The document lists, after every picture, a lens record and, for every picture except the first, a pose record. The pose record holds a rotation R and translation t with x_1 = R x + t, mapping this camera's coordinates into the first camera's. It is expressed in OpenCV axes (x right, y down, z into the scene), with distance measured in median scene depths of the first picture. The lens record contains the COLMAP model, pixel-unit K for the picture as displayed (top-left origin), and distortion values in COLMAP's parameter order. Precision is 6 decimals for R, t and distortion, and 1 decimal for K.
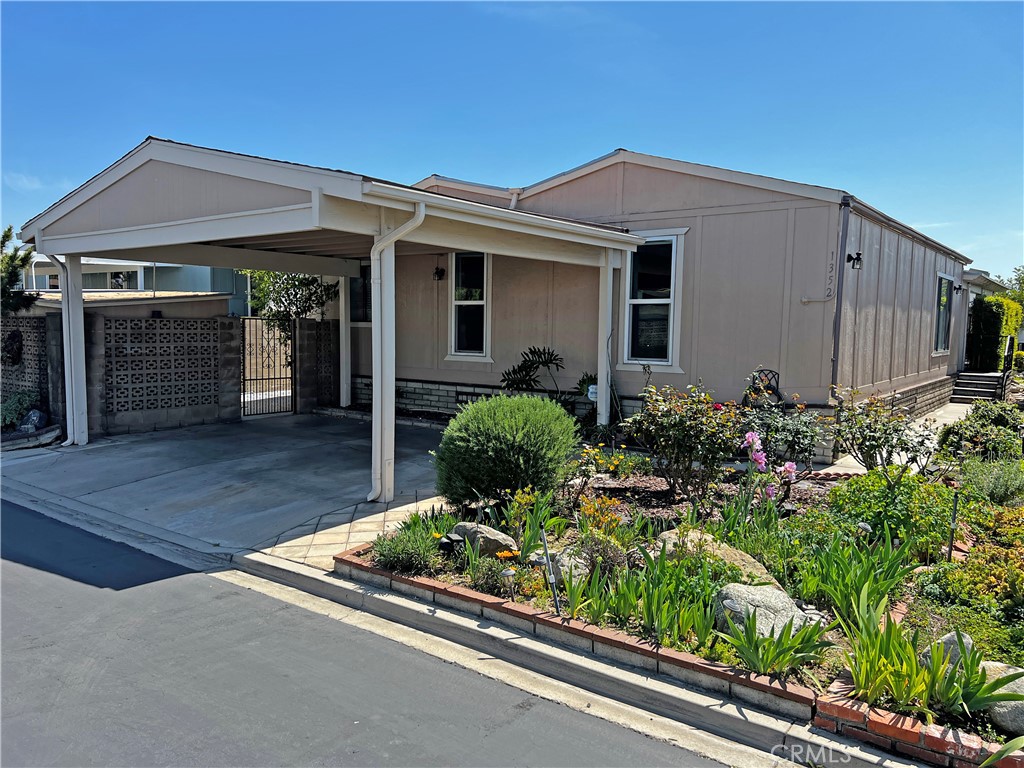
lens RADIAL K [[765.4, 0, 511.8], [0, 765.4, 385.8], [0, 0, 1]] dist [0.074172, -0.083341]
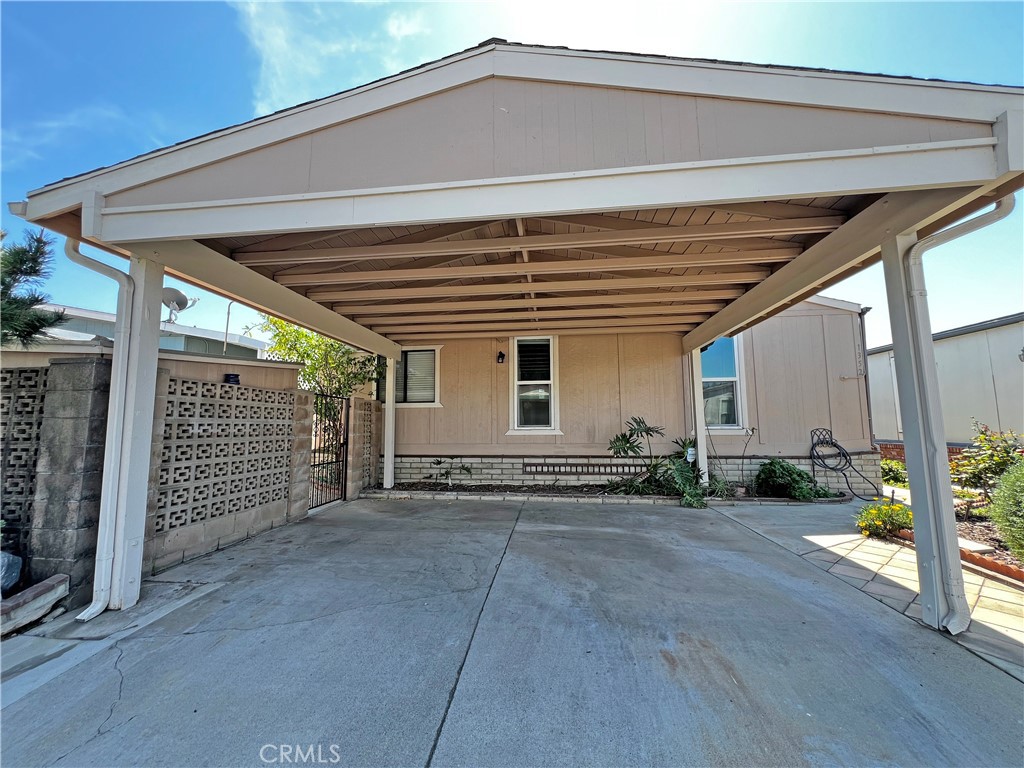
lens RADIAL K [[409.0, 0, 509.8], [0, 409.0, 382.3], [0, 0, 1]] dist [-0.000462, 0.000299]
pose [[0.866135, 0.033246, 0.498704, -0.424908], [0.059726, 0.983751, -0.169312, -0.009508], [-0.496229, 0.176433, 0.850075, 0.550820]]
